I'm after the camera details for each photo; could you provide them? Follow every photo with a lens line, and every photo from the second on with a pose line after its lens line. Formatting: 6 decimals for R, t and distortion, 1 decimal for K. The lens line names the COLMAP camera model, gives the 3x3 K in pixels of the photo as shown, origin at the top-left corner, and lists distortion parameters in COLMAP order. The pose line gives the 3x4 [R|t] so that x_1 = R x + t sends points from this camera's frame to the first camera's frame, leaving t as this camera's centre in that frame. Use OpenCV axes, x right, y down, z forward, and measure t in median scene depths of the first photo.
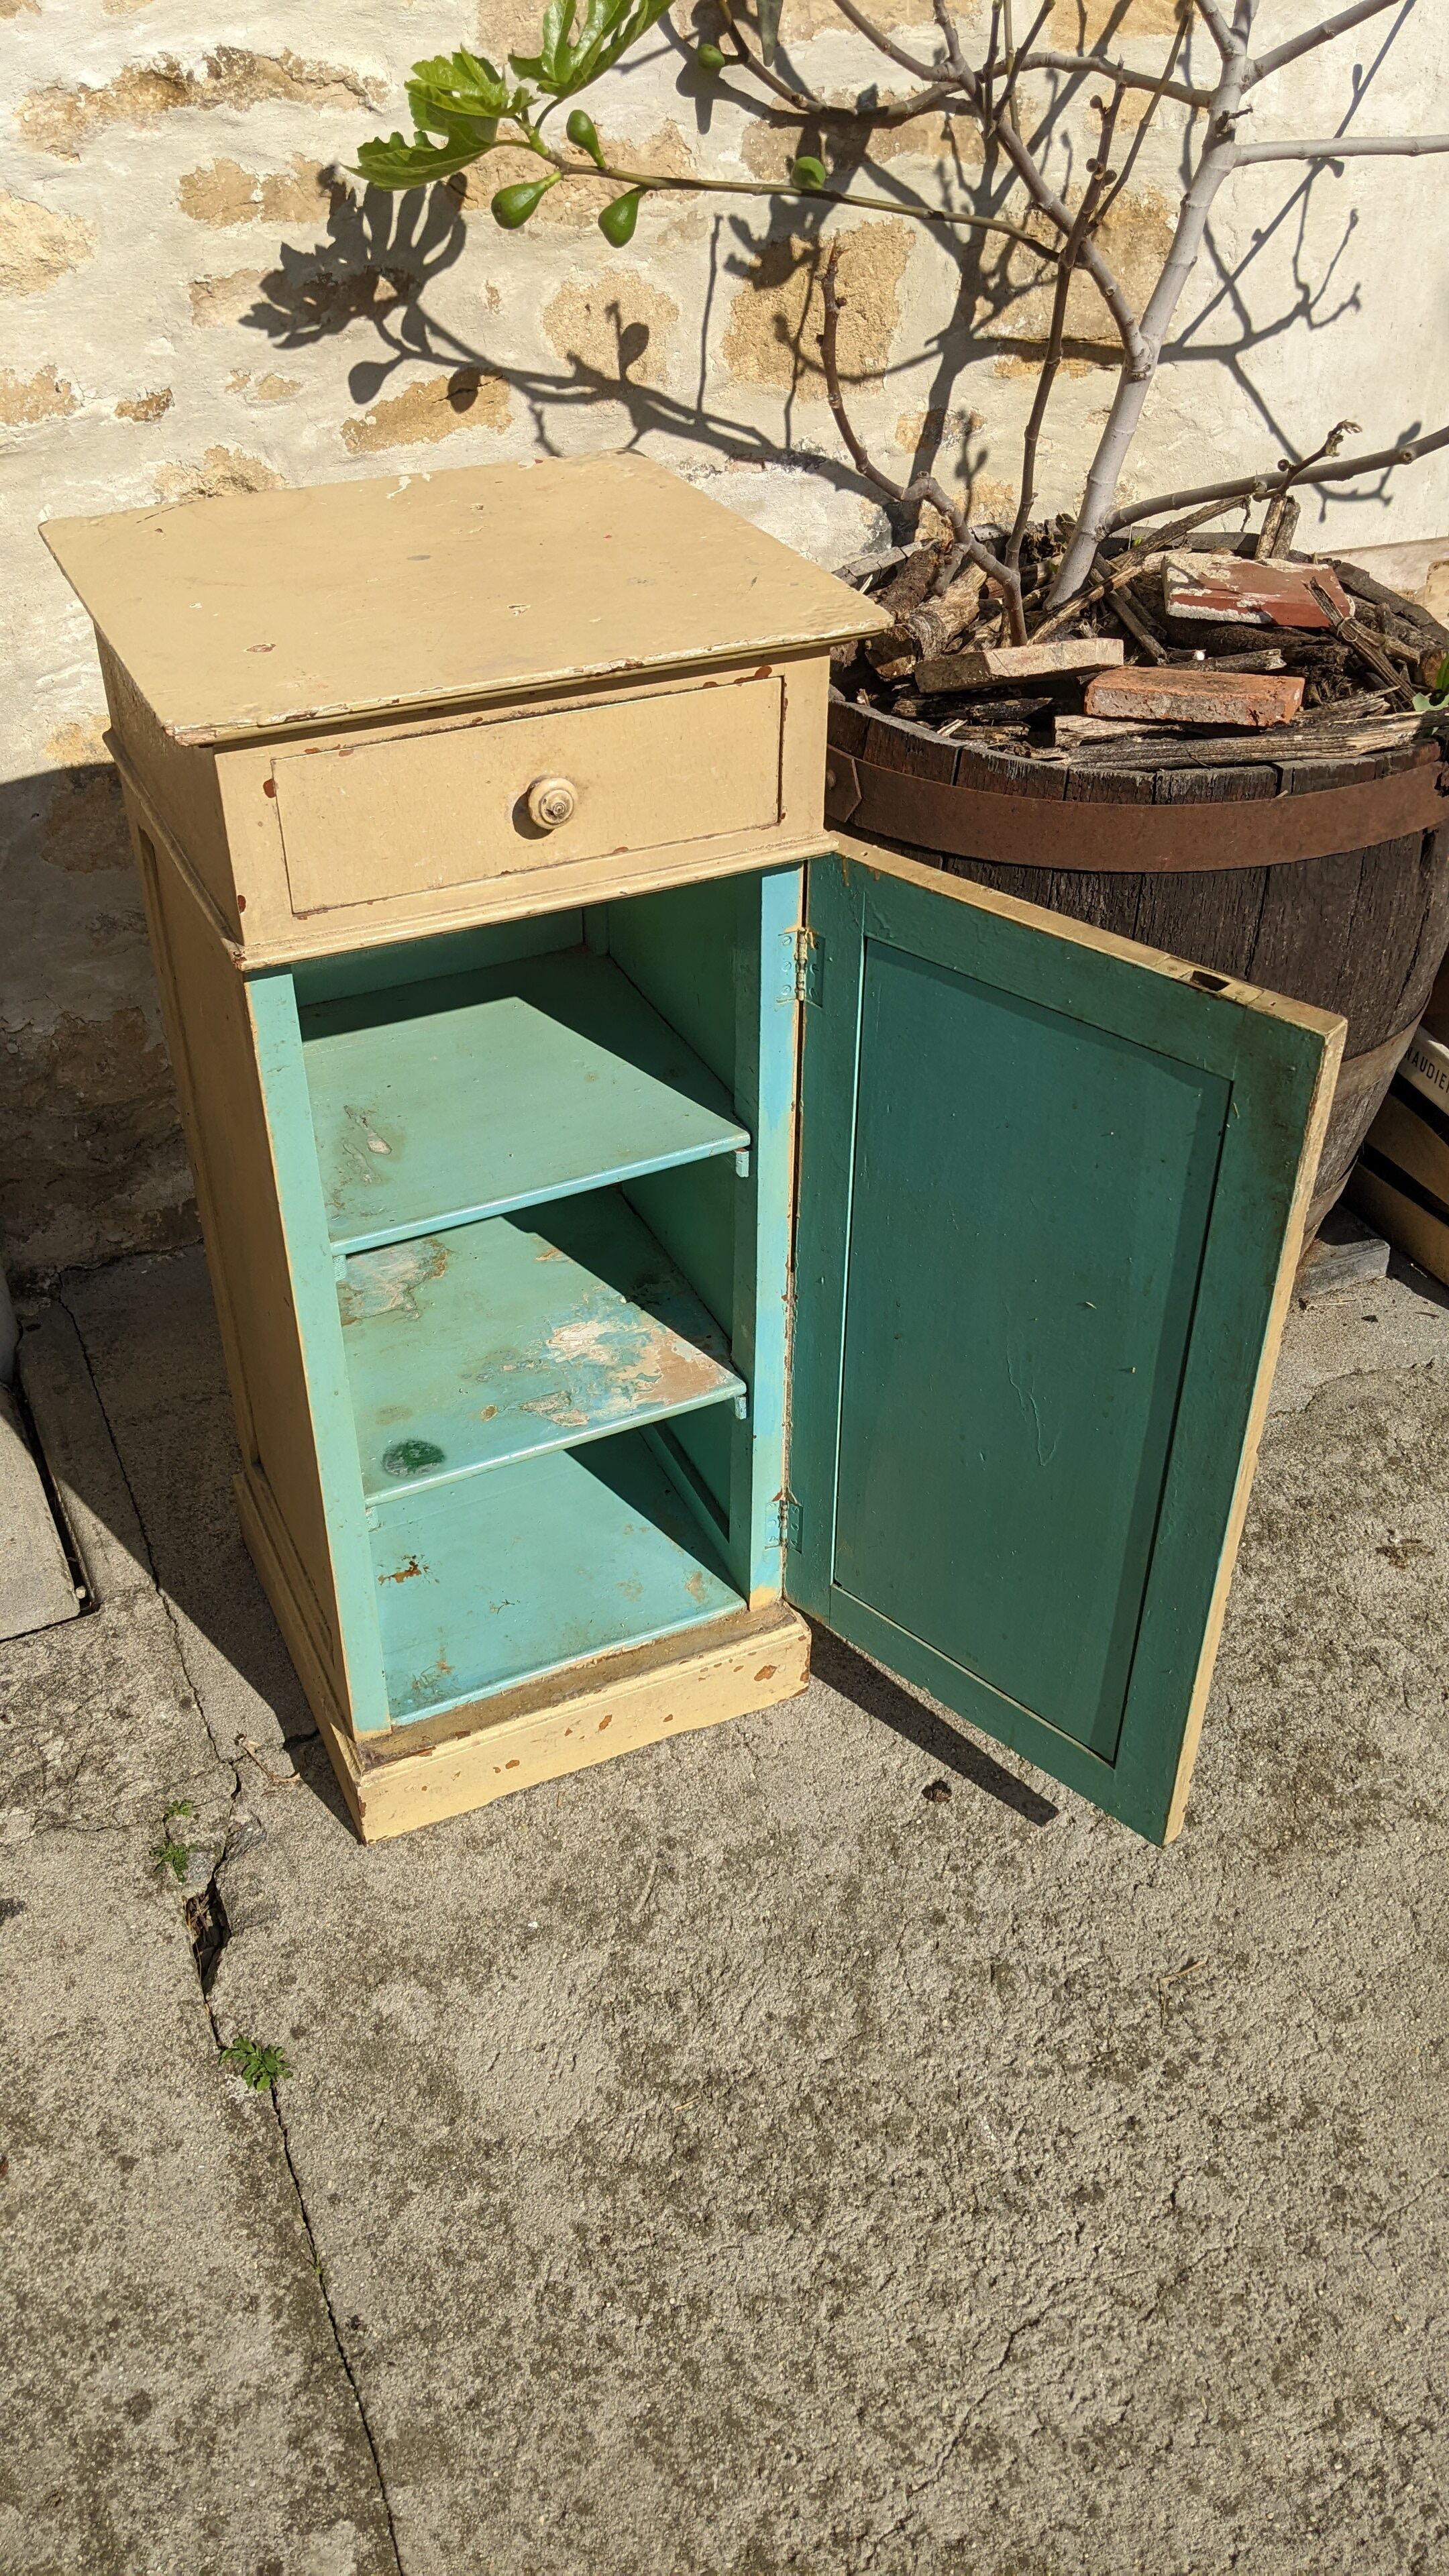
lens RADIAL K [[1983.0, 0, 678.1], [0, 1983.0, 1235.5], [0, 0, 1]] dist [0.049174, -0.088533]
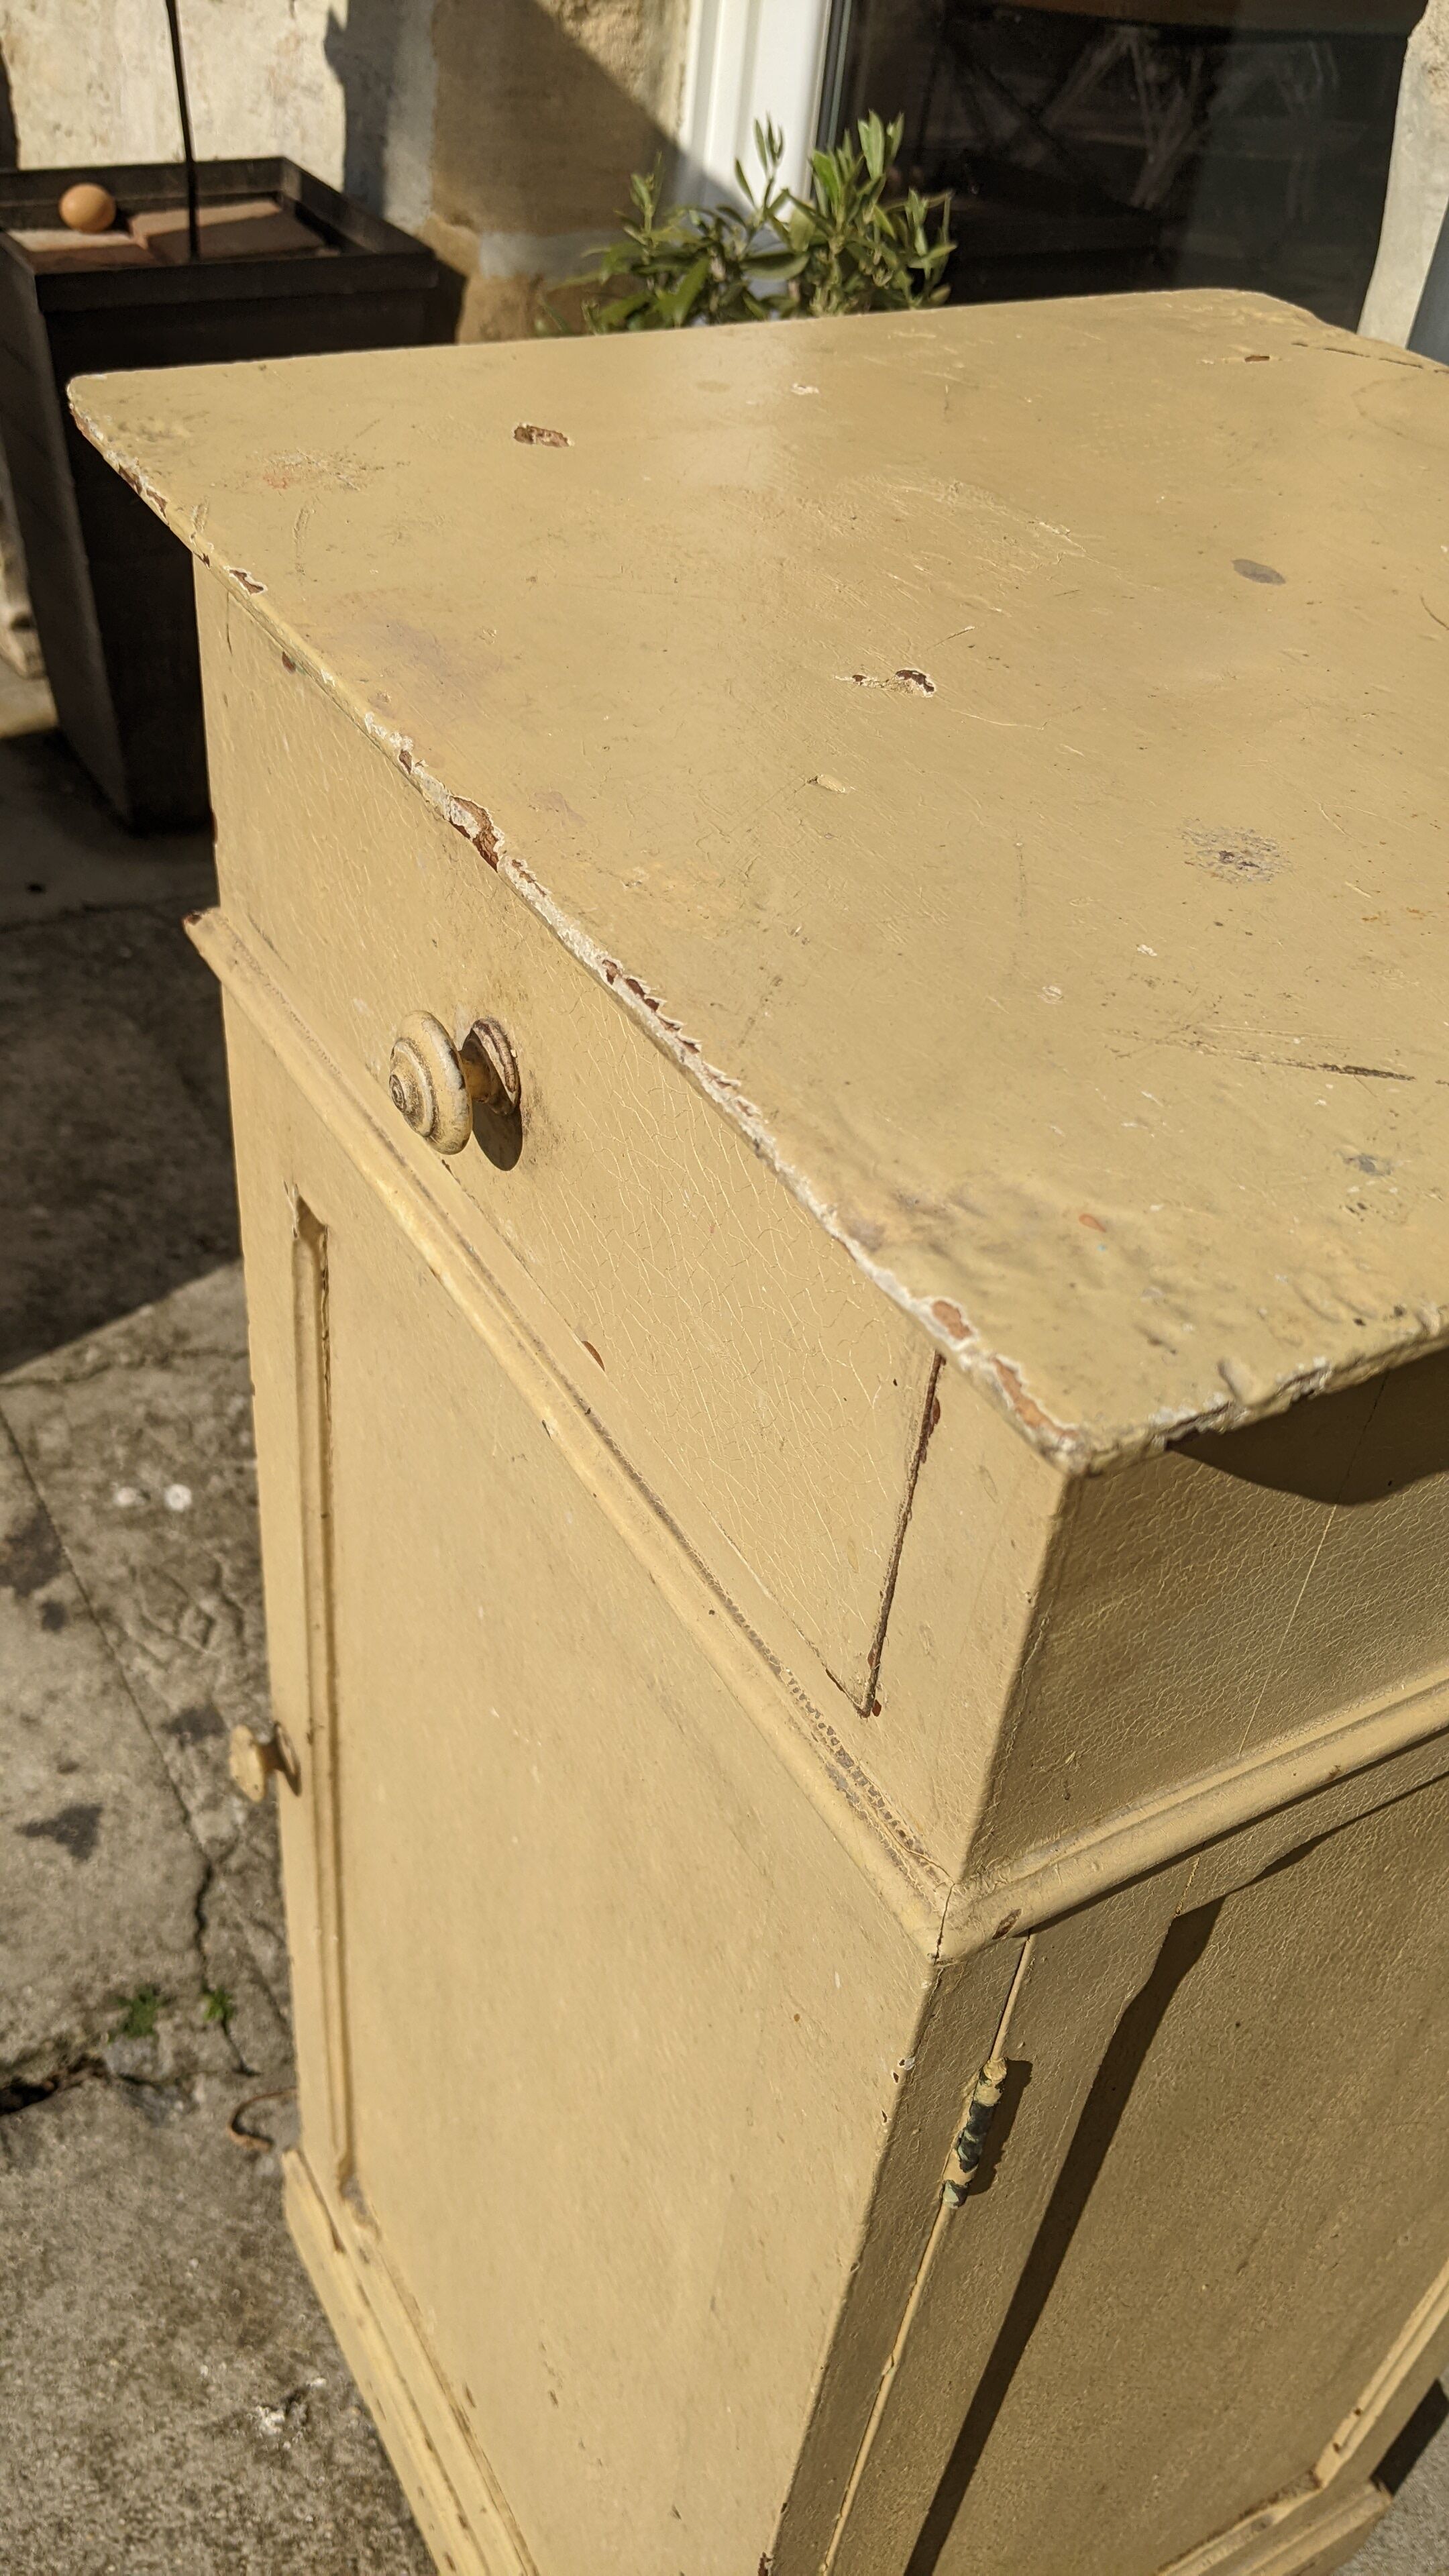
lens RADIAL K [[2120.0, 0, 665.0], [0, 2120.0, 1296.9], [0, 0, 1]] dist [0.025367, -0.088954]
pose [[0.074382, 0.639617, -0.765086, 0.172148], [-0.633587, 0.622773, 0.459044, -0.305689], [0.770088, 0.450604, 0.451576, 0.648959]]
